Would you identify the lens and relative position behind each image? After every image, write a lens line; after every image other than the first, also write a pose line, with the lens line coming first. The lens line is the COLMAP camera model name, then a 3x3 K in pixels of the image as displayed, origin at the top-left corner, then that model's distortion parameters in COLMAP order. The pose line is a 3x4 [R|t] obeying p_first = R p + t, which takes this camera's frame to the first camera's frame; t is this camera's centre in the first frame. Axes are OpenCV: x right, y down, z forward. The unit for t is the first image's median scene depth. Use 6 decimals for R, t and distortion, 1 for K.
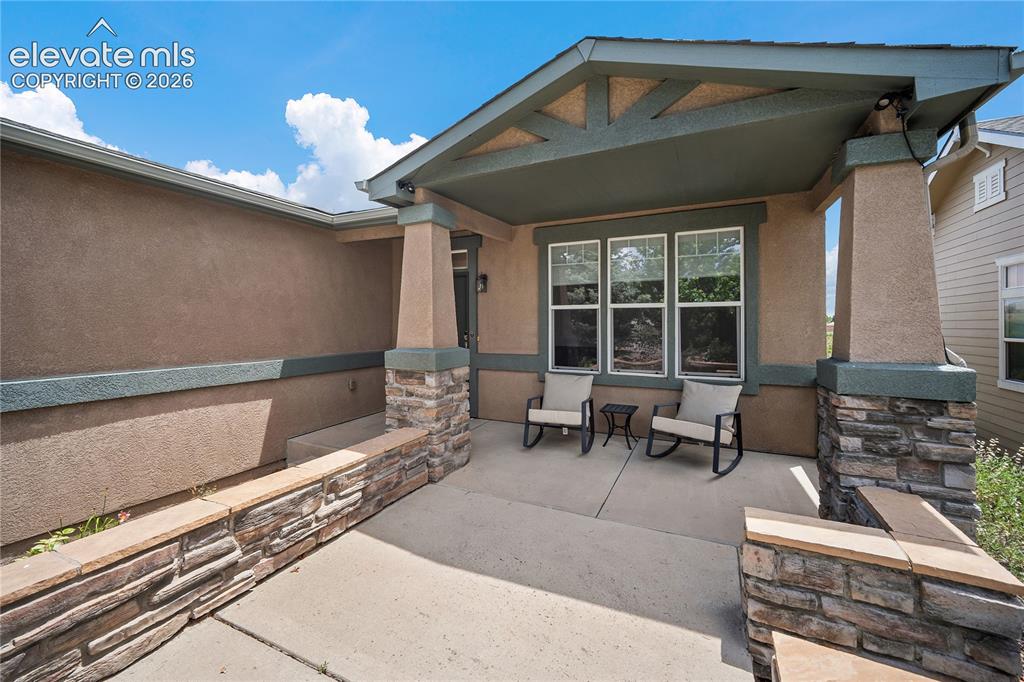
lens RADIAL K [[409.8, 0, 507.8], [0, 409.8, 324.1], [0, 0, 1]] dist [-0.007231, 0.002012]
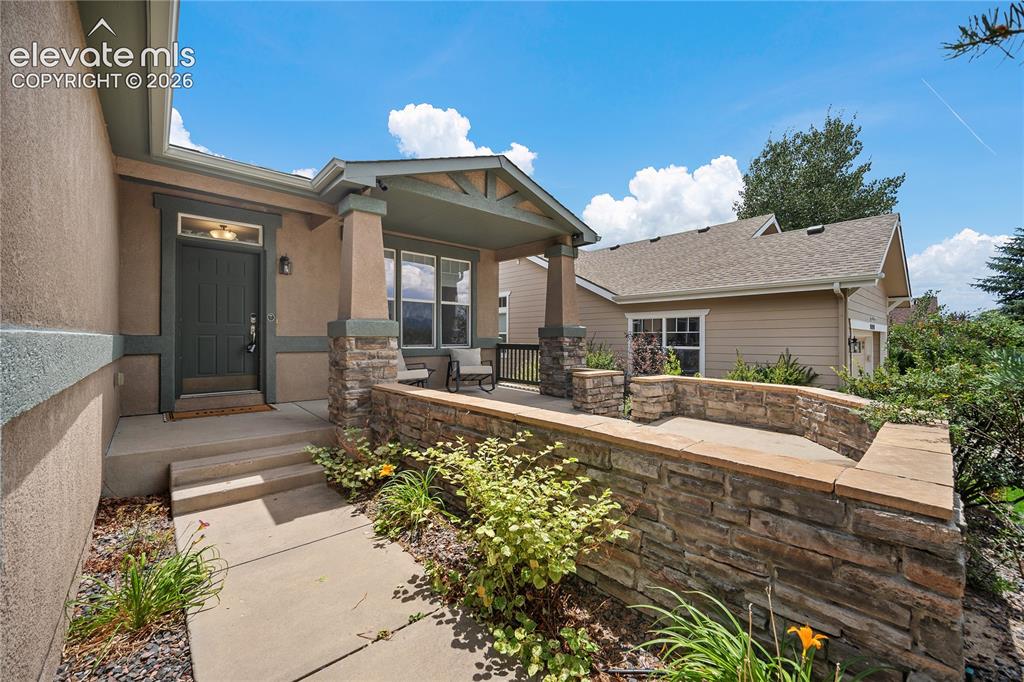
lens RADIAL K [[409.8, 0, 513.3], [0, 409.8, 339.1], [0, 0, 1]] dist [-0.007231, 0.002012]
pose [[0.371185, 0.001329, 0.928558, -1.186497], [-0.002181, 0.999997, -0.000559, 0.118437], [-0.928556, -0.001818, 0.371187, 0.182973]]
